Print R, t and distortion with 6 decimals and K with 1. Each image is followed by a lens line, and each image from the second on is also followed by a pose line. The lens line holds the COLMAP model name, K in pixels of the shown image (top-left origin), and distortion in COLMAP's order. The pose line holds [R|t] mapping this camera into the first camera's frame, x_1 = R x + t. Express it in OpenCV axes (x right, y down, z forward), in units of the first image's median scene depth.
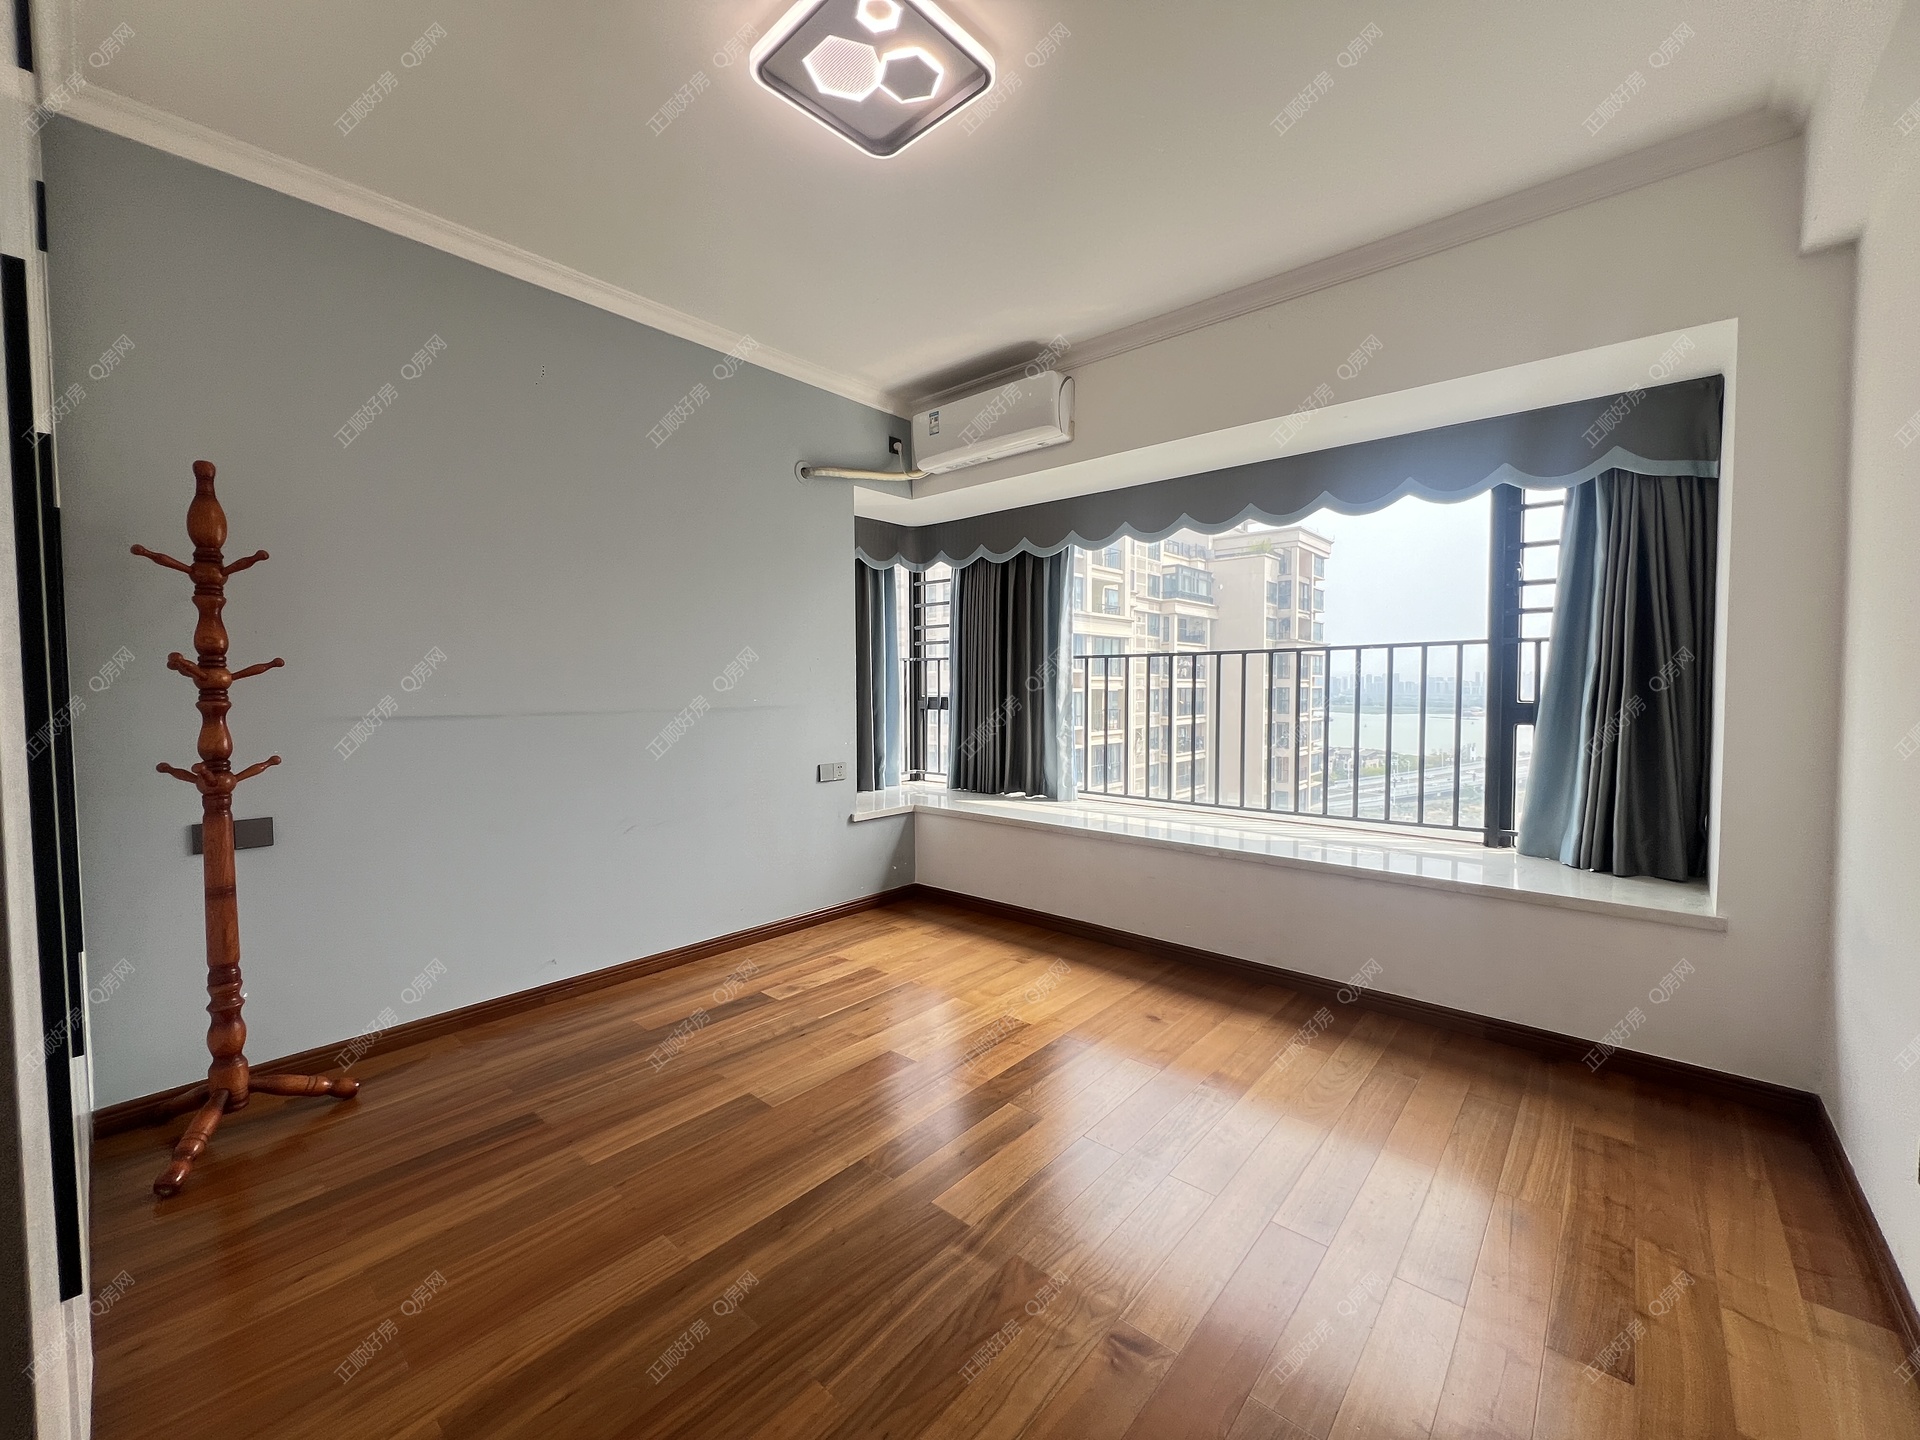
lens RADIAL K [[767.3, 0, 953.4], [0, 767.3, 723.5], [0, 0, 1]] dist [0.001864, -0.000464]
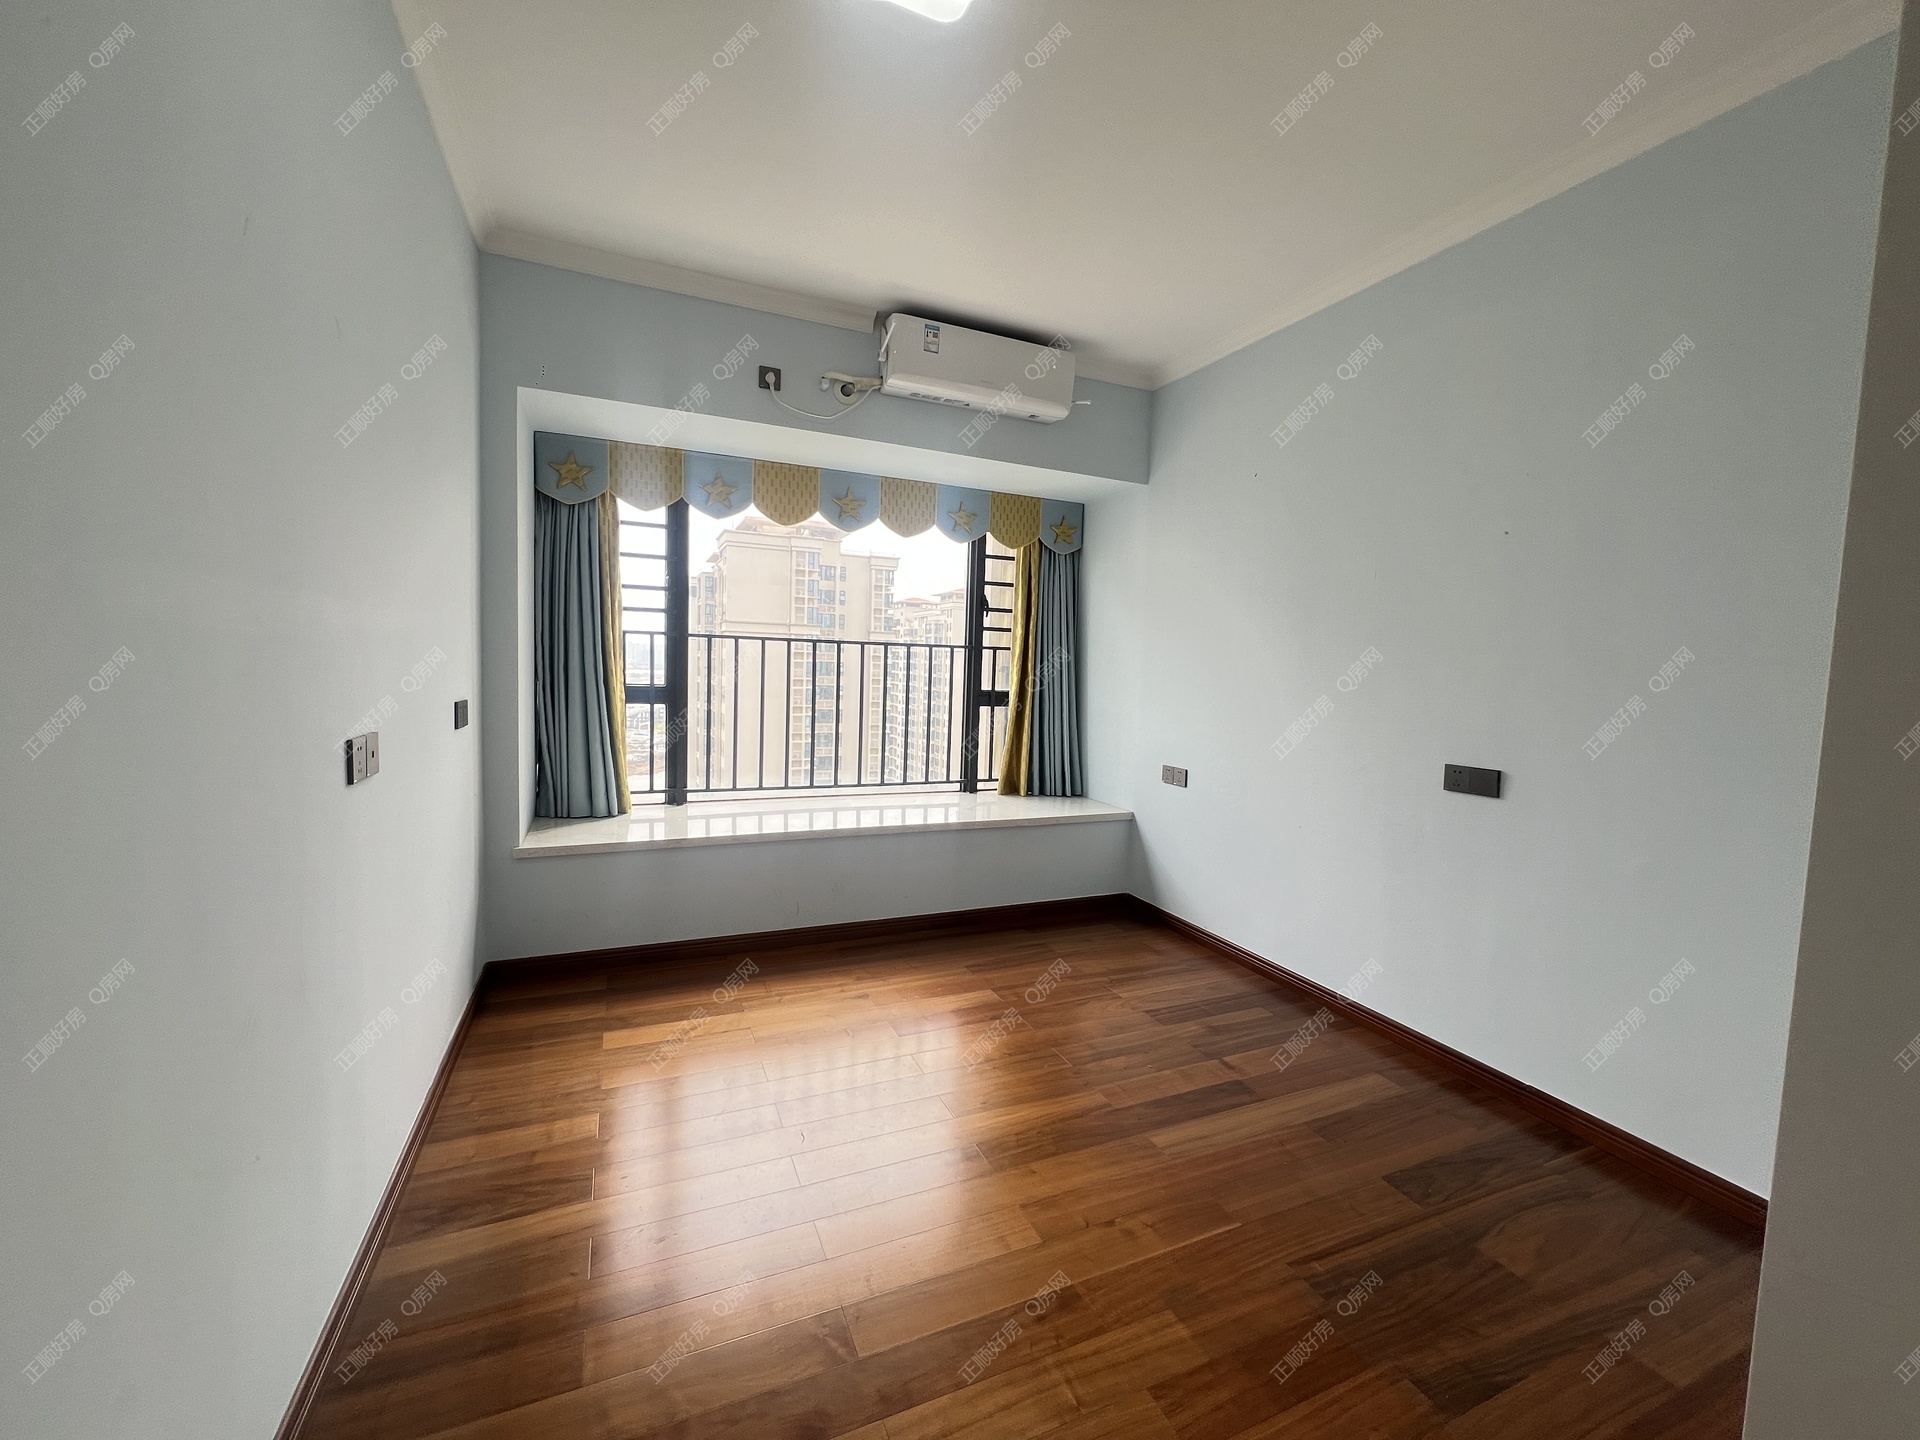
lens RADIAL K [[731.0, 0, 953.8], [0, 731.0, 712.3], [0, 0, 1]] dist [-0.000604, -0.000009]
pose [[0.409056, -0.029120, 0.912044, -0.527515], [0.014766, 0.999571, 0.025292, -0.021524], [-0.912390, 0.003122, 0.409311, 0.473832]]
